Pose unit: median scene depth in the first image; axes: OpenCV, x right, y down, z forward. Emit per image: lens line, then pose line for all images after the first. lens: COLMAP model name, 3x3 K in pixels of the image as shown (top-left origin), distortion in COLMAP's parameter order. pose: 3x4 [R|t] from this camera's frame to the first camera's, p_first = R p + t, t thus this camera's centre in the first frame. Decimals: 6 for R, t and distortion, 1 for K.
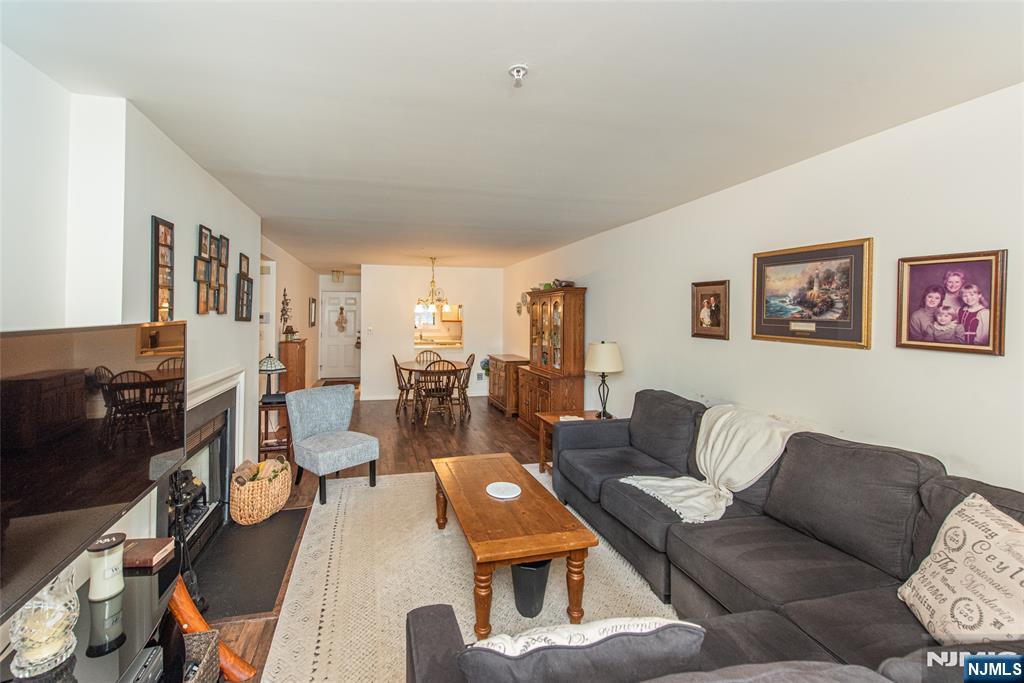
lens RADIAL K [[425.6, 0, 477.9], [0, 425.6, 310.4], [0, 0, 1]] dist [0.007614, -0.002691]
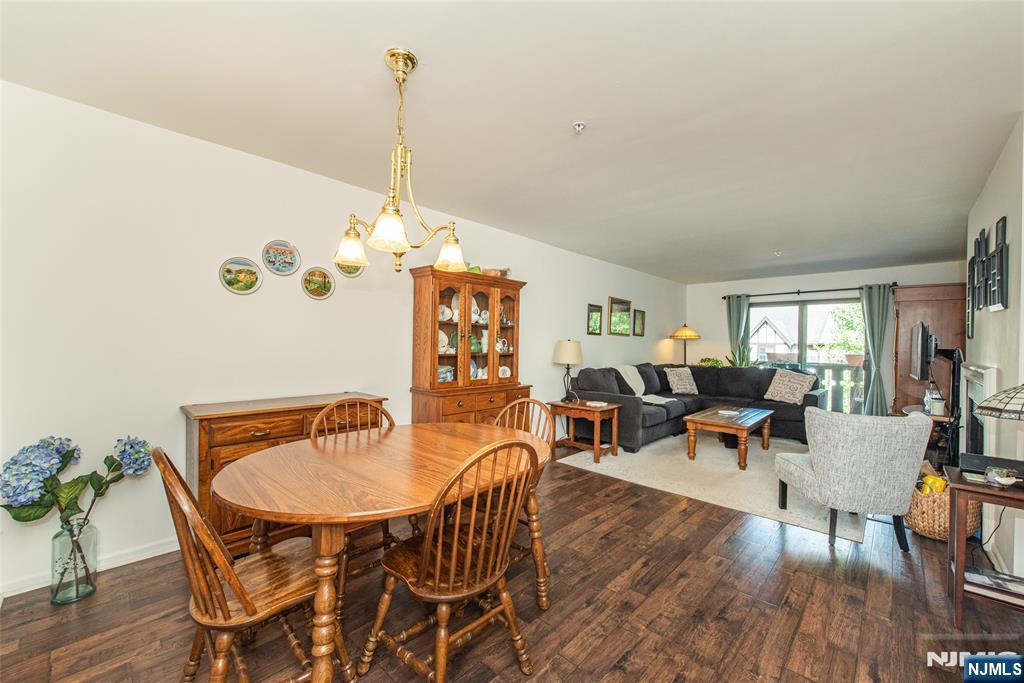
lens RADIAL K [[383.4, 0, 514.3], [0, 383.4, 344.4], [0, 0, 1]] dist [-0.001187, -0.000050]
pose [[-0.525885, -0.014834, 0.850426, -0.379260], [-0.027954, 0.999609, 0.000150, 0.061553], [-0.850096, -0.023694, -0.526094, 1.158752]]
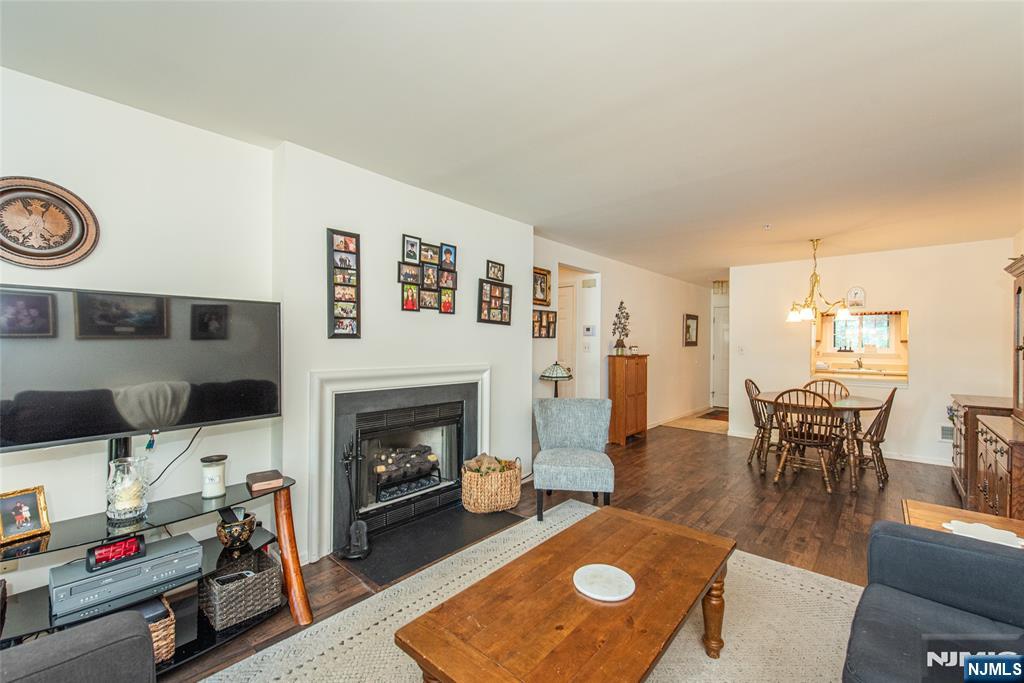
lens RADIAL K [[425.6, 0, 508.0], [0, 425.6, 339.6], [0, 0, 1]] dist [0.007614, -0.002691]
pose [[0.566197, -0.008536, -0.824226, 0.196719], [0.004511, 0.999963, -0.007257, 0.040987], [0.824258, 0.000391, 0.566215, 0.240024]]
